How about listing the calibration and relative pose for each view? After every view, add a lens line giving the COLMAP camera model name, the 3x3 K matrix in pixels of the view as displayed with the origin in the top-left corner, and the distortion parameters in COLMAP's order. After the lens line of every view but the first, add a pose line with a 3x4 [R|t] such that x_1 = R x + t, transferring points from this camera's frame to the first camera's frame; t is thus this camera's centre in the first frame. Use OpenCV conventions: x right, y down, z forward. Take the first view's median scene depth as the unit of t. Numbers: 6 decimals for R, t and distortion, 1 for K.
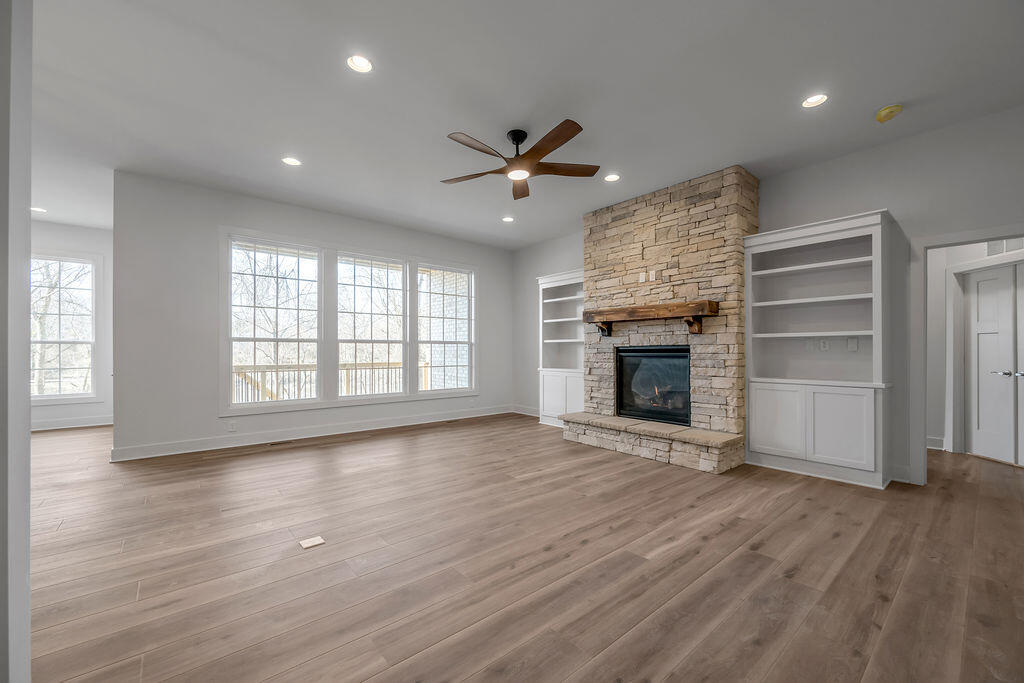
lens RADIAL K [[407.1, 0, 512.0], [0, 407.1, 341.5], [0, 0, 1]] dist [-0.000059, -0.000002]
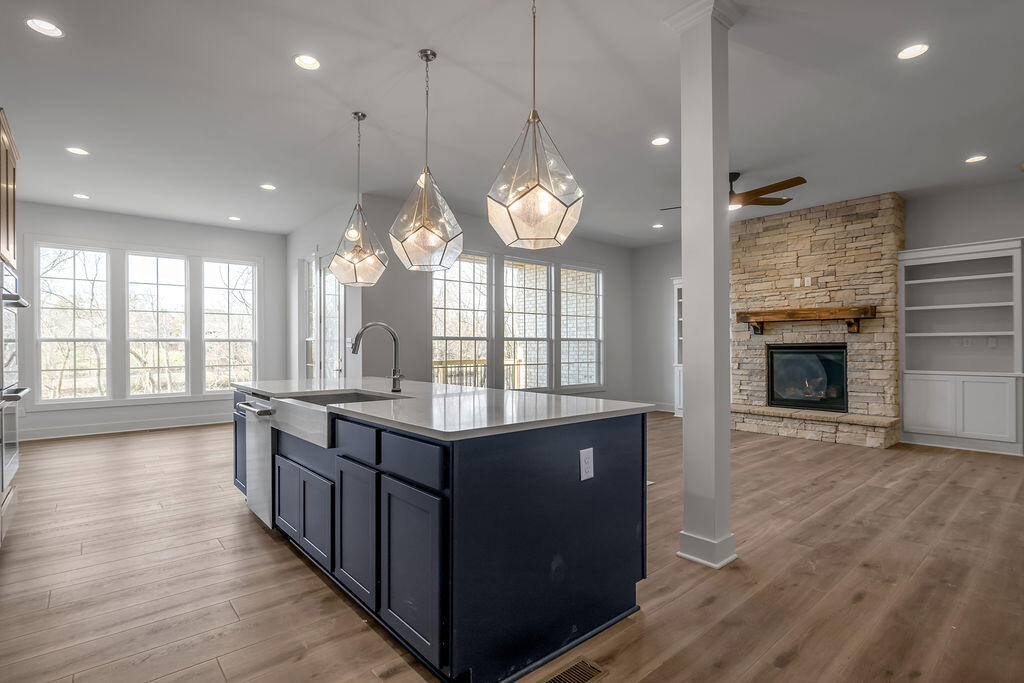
lens RADIAL K [[497.0, 0, 513.0], [0, 497.0, 334.7], [0, 0, 1]] dist [-0.001102, 0.000282]
pose [[0.999880, -0.001605, 0.015395, -0.539639], [0.001640, 0.999996, -0.002256, -0.012338], [-0.015392, 0.002281, 0.999879, -0.404094]]
